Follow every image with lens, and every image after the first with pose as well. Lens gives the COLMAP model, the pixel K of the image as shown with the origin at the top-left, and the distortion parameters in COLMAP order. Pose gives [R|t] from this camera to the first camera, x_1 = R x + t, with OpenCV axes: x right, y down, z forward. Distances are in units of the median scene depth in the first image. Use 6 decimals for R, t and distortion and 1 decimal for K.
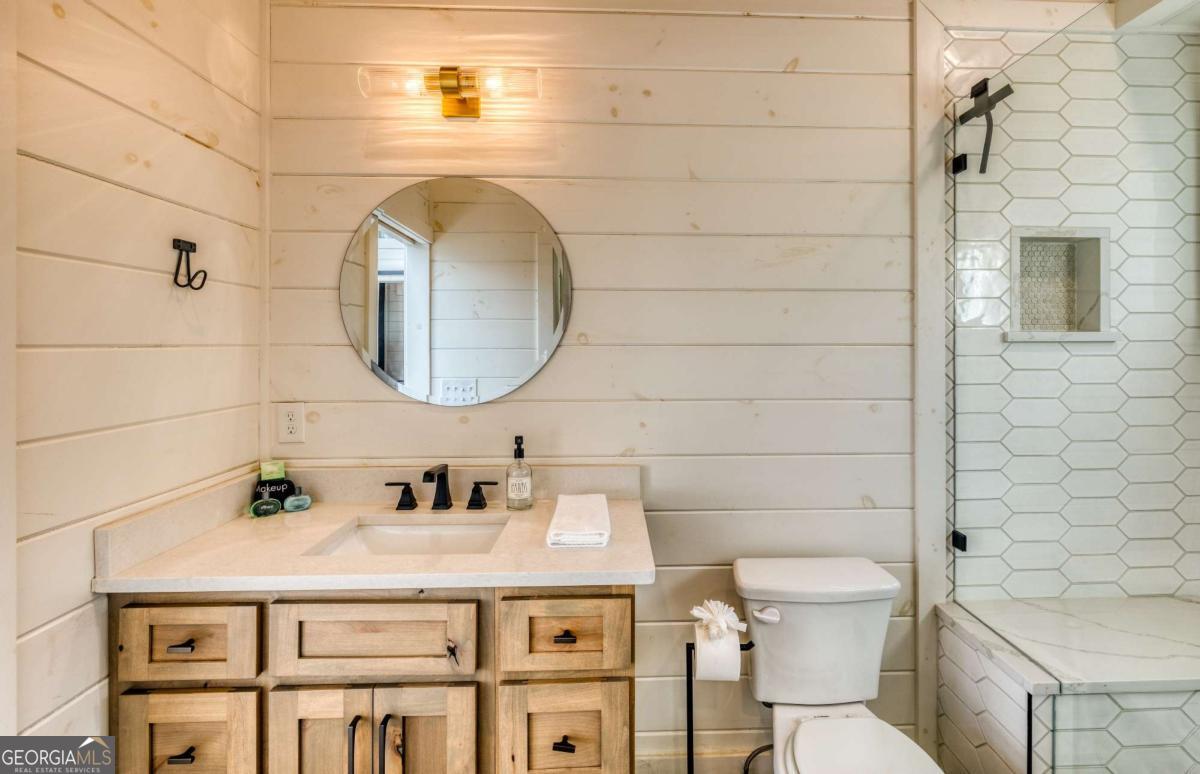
lens RADIAL K [[578.8, 0, 605.3], [0, 578.8, 348.5], [0, 0, 1]] dist [-0.006884, -0.000320]
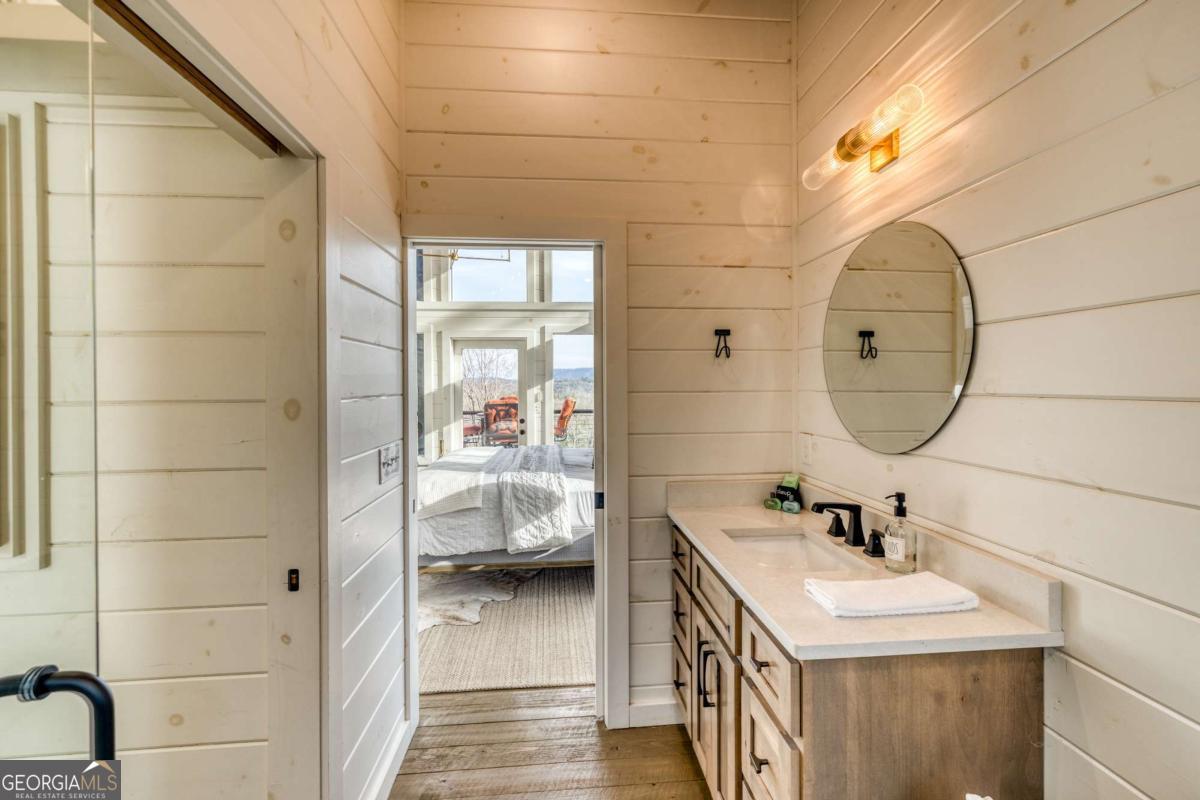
lens RADIAL K [[521.4, 0, 598.4], [0, 521.4, 396.0], [0, 0, 1]] dist [-0.001774, 0.000358]
pose [[0.039363, 0.021755, -0.998988, 0.660100], [-0.001799, 0.999763, 0.021701, -0.020420], [0.999223, 0.000943, 0.039393, 0.483092]]
